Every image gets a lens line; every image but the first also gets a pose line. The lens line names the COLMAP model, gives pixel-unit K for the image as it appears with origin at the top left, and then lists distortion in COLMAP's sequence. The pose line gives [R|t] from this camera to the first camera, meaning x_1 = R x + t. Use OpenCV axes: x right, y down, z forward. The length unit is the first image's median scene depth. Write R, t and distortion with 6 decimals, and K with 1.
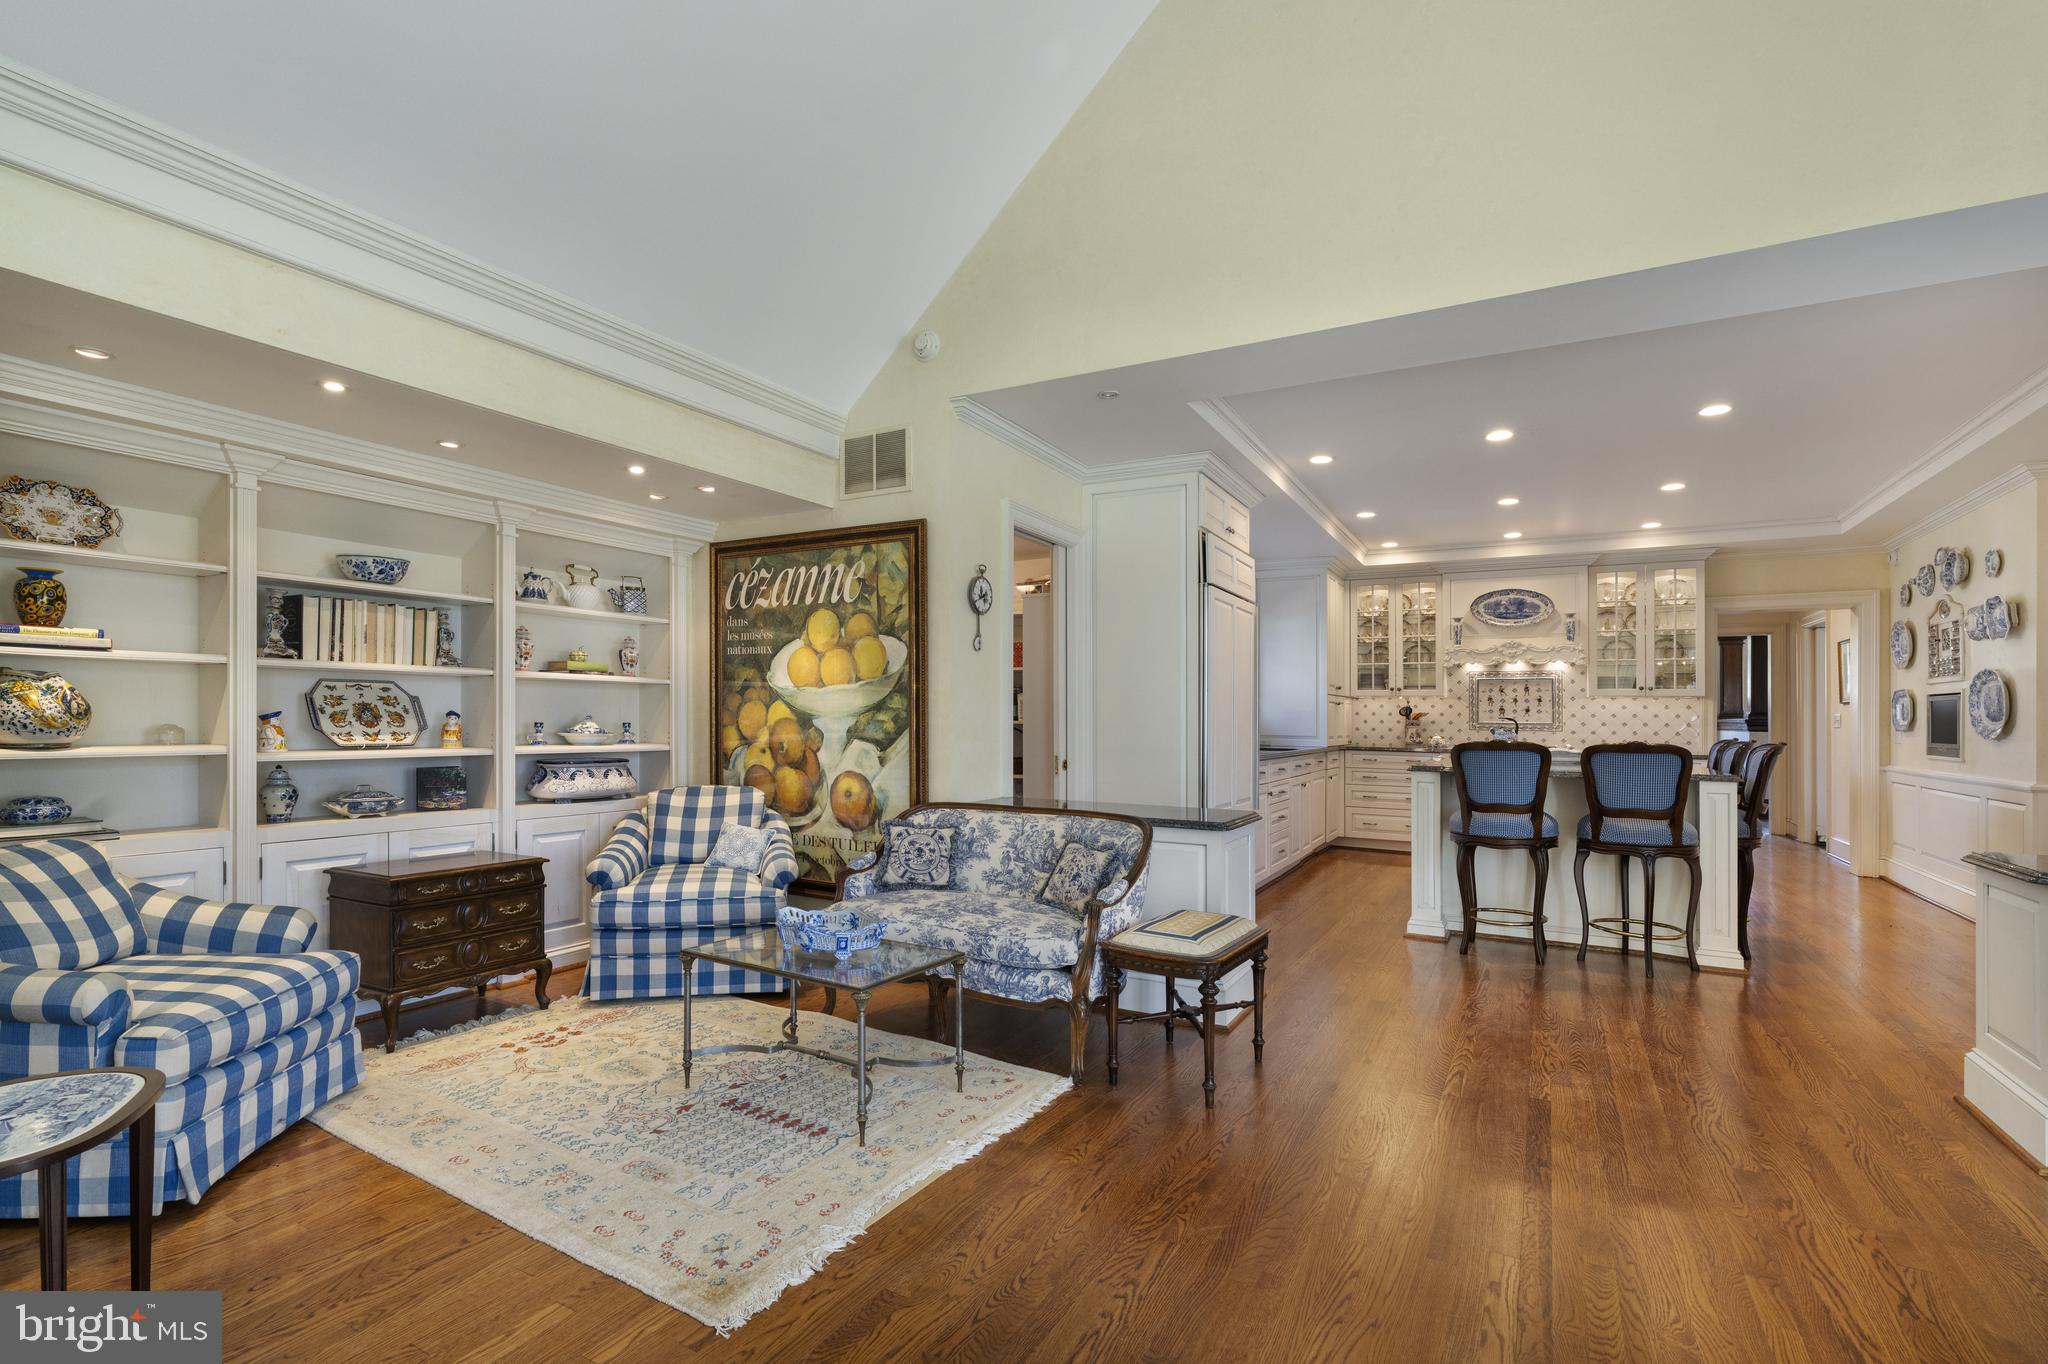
lens RADIAL K [[926.6, 0, 1049.8], [0, 926.6, 750.3], [0, 0, 1]] dist [-0.002028, 0.000471]
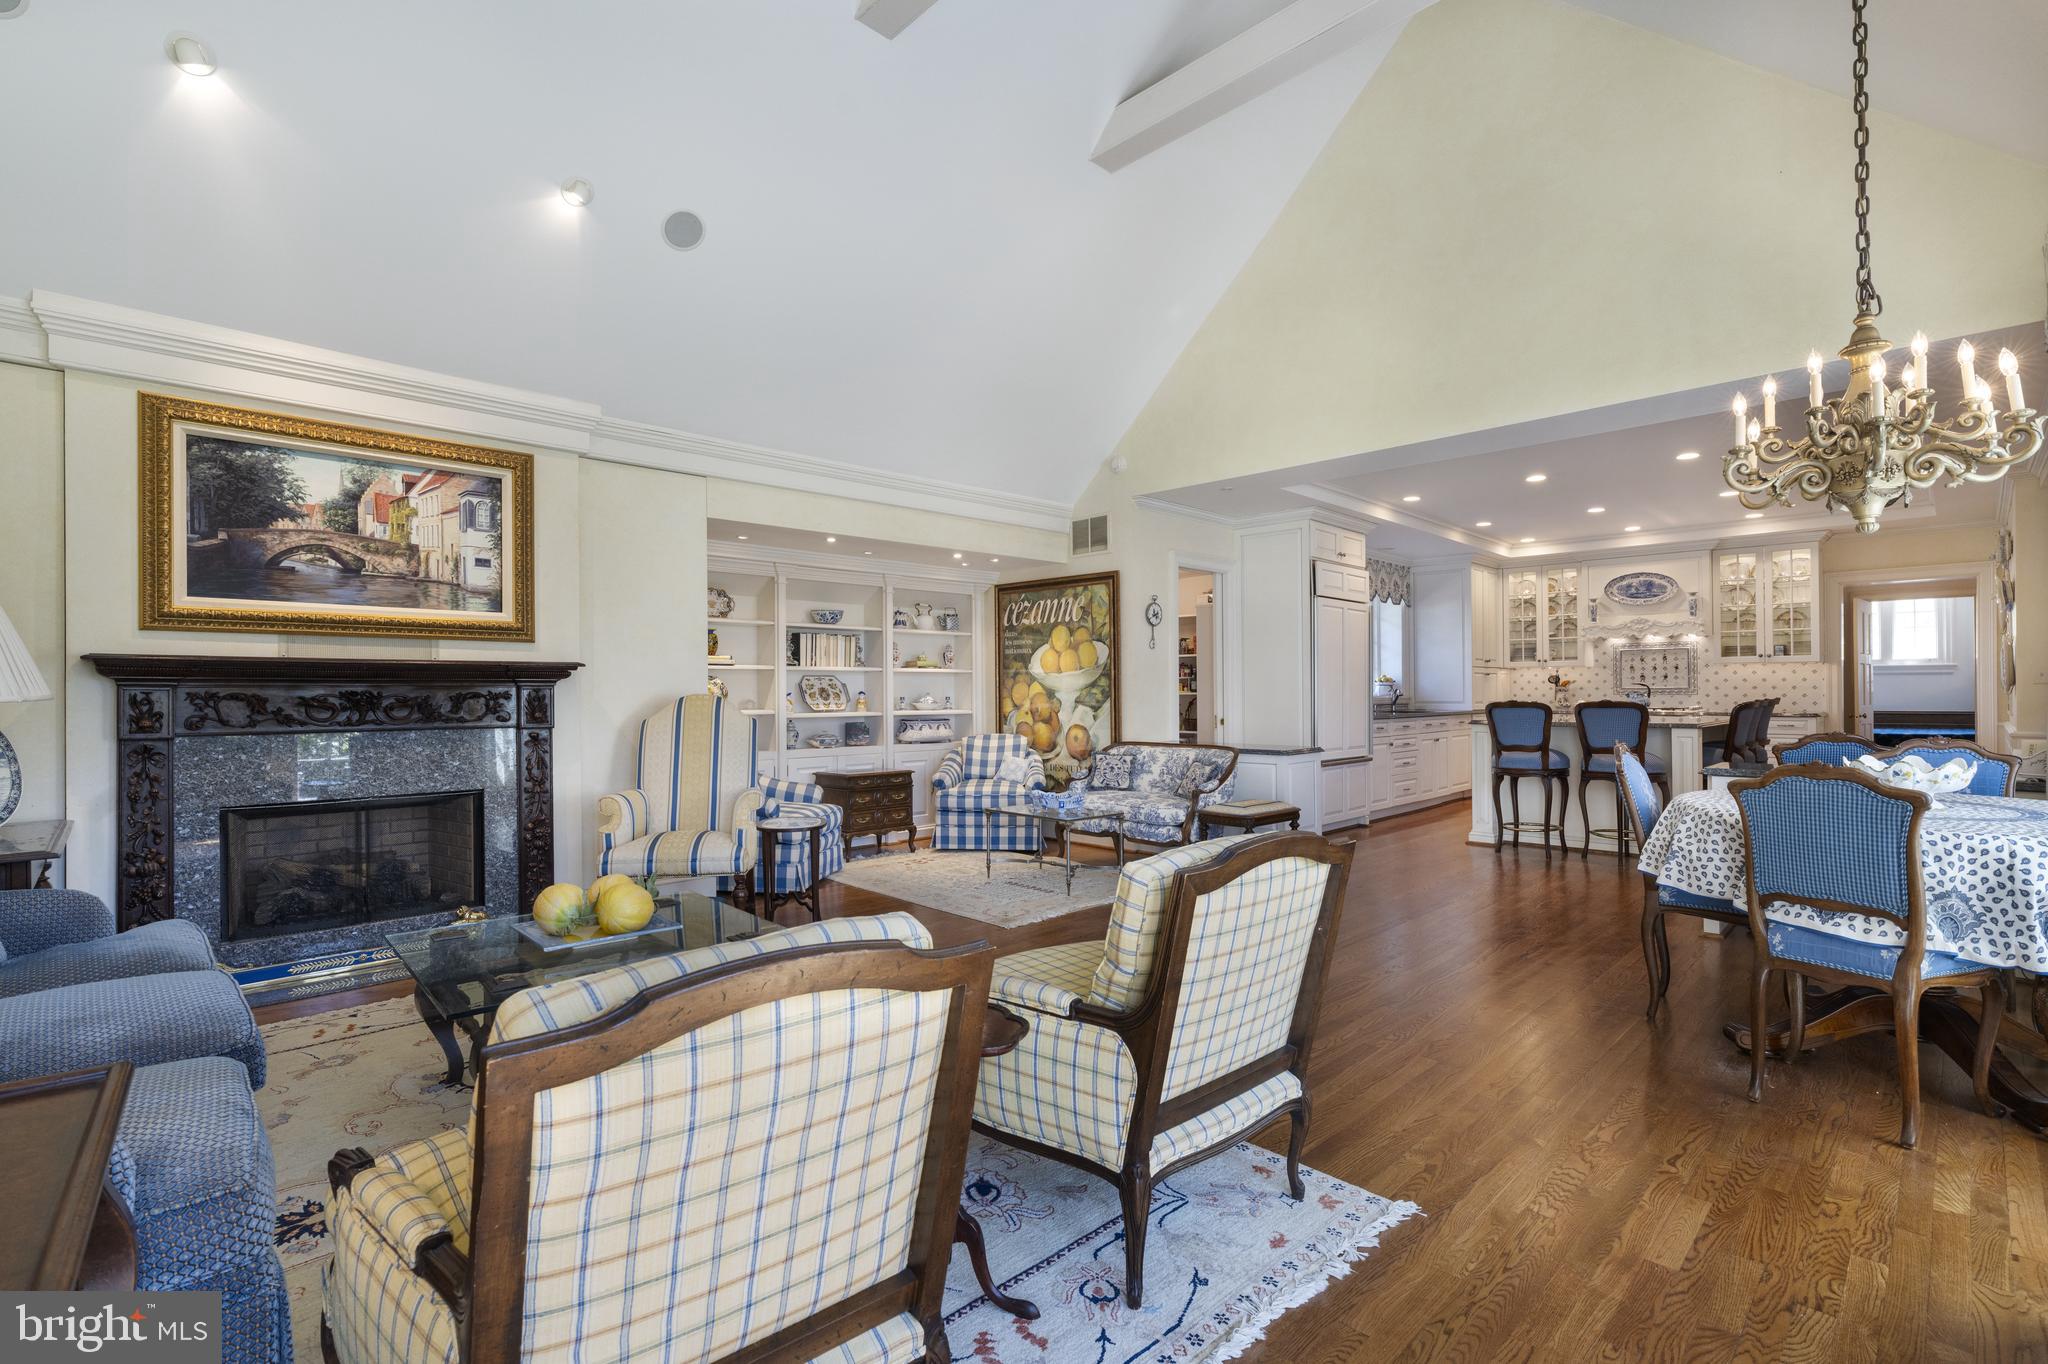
lens RADIAL K [[926.6, 0, 1048.7], [0, 926.6, 761.0], [0, 0, 1]] dist [-0.002028, 0.000471]
pose [[0.959290, 0.006072, -0.282359, 0.190493], [0.005133, 0.999229, 0.038925, 0.022196], [0.282378, -0.038790, 0.958519, -0.560395]]
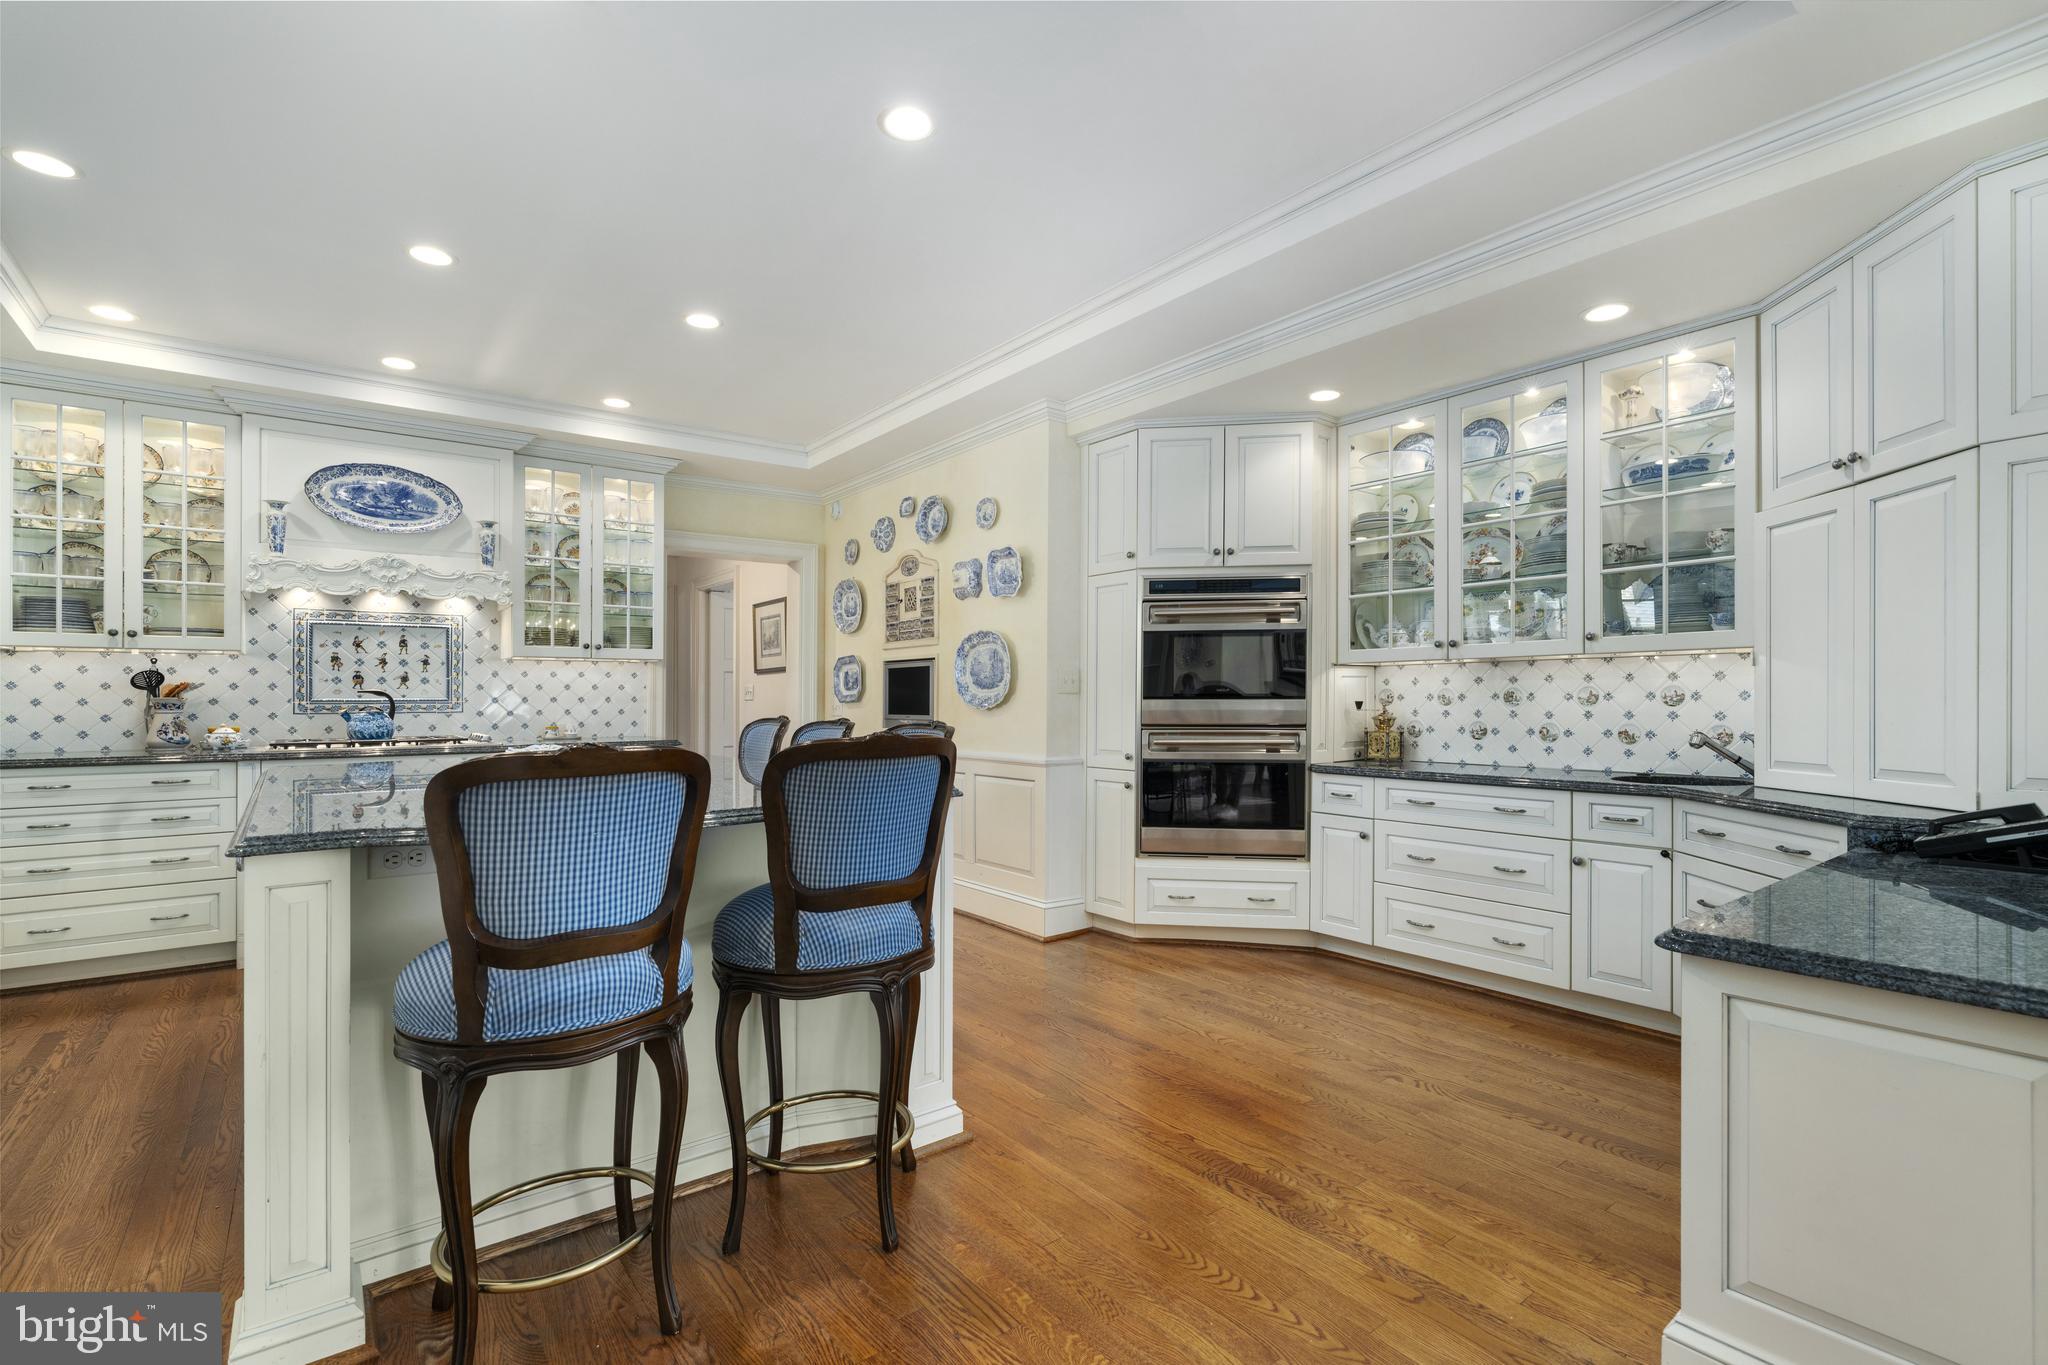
lens RADIAL K [[926.6, 0, 993.1], [0, 926.6, 656.3], [0, 0, 1]] dist [-0.002028, 0.000471]
pose [[0.423680, 0.027338, 0.905399, 0.238599], [0.042696, 0.997831, -0.050108, -0.020050], [-0.904805, 0.059886, 0.421594, 0.712353]]
